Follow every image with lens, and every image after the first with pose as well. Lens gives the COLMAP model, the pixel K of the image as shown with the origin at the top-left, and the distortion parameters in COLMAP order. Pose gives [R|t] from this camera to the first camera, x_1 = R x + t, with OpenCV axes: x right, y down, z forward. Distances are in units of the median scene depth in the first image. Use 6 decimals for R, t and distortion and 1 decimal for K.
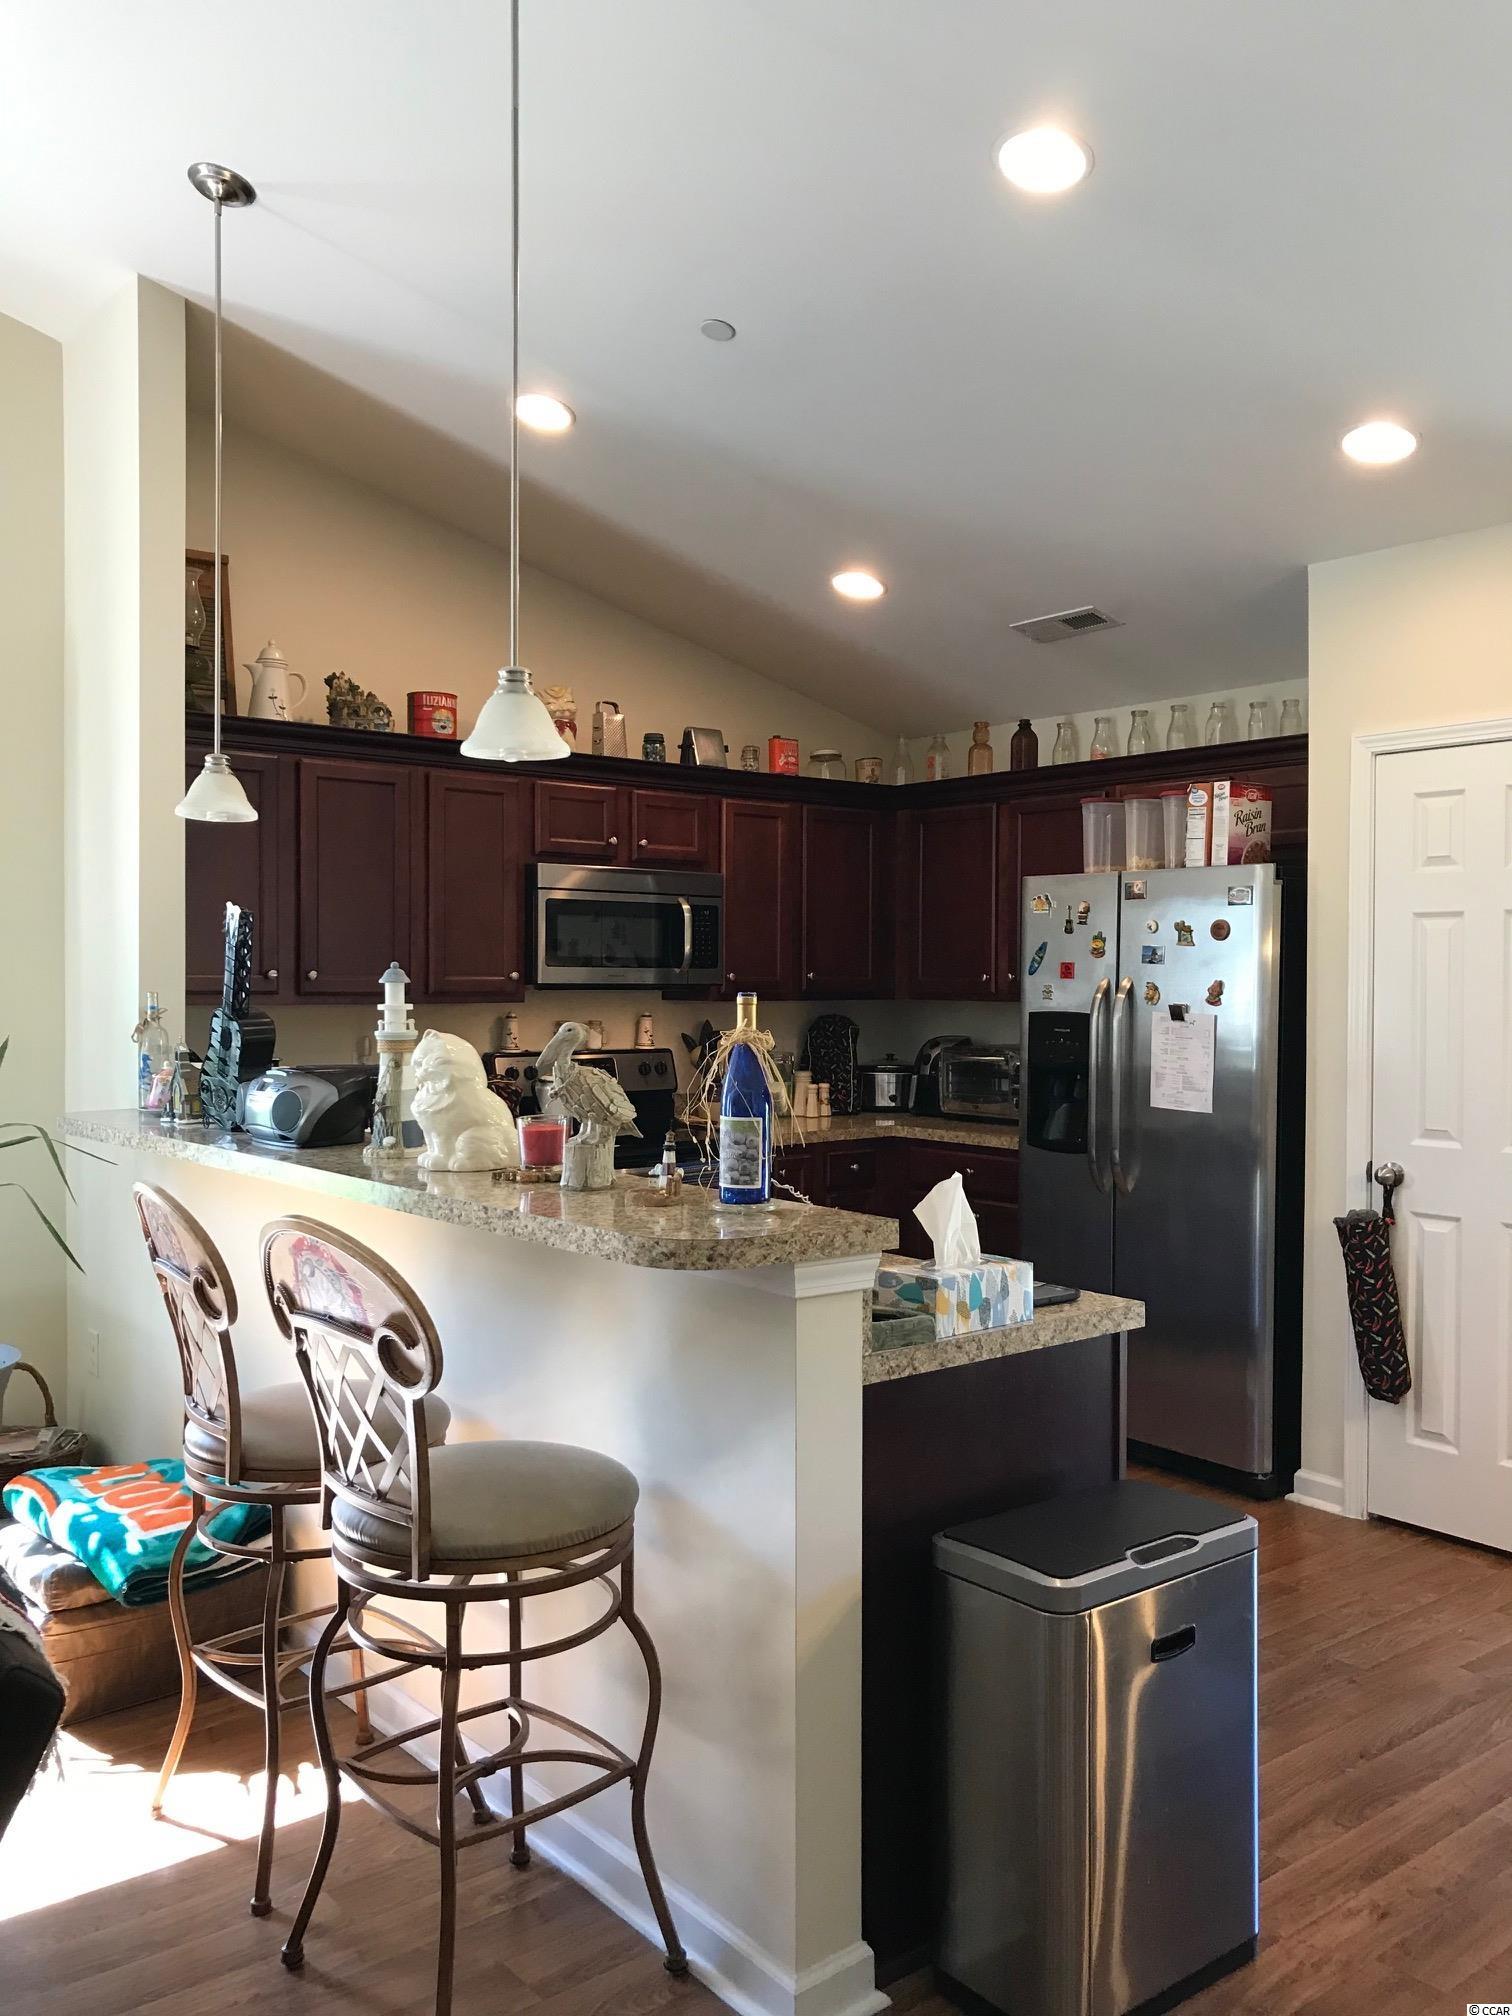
lens RADIAL K [[1663.2, 0, 772.5], [0, 1663.2, 1012.1], [0, 0, 1]] dist [0.045262, -0.057889]
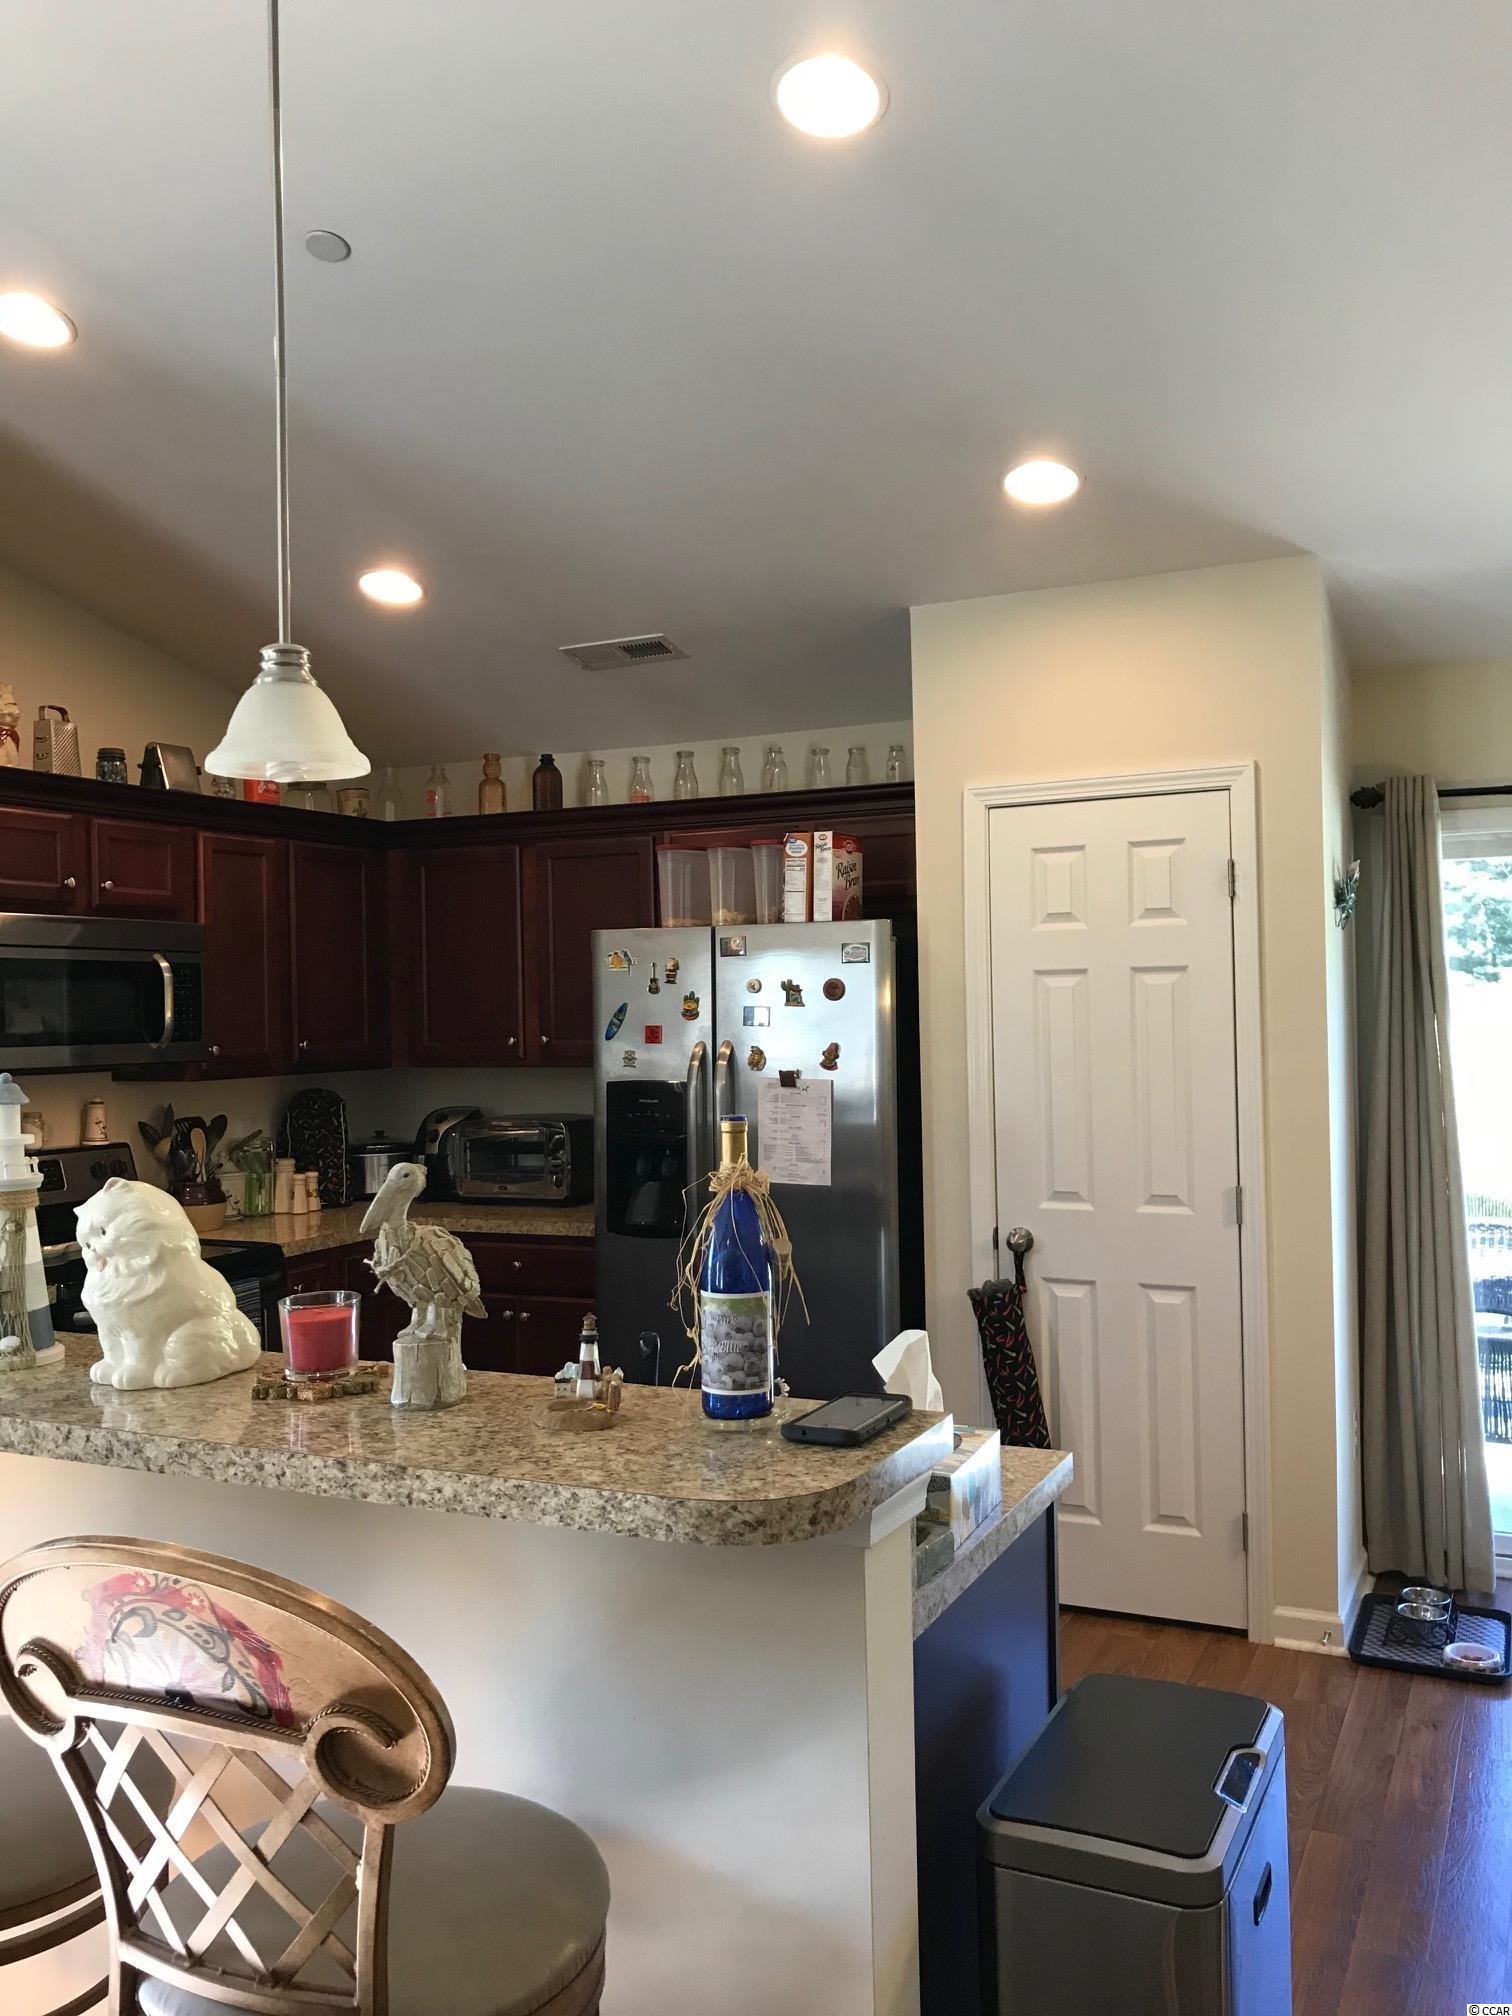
lens RADIAL K [[1663.2, 0, 771.0], [0, 1663.2, 1013.4], [0, 0, 1]] dist [0.045262, -0.057889]
pose [[0.903192, -0.023082, 0.428615, -0.156953], [0.031942, 0.999399, -0.013491, -0.023801], [-0.428046, 0.025876, 0.903387, 0.172493]]
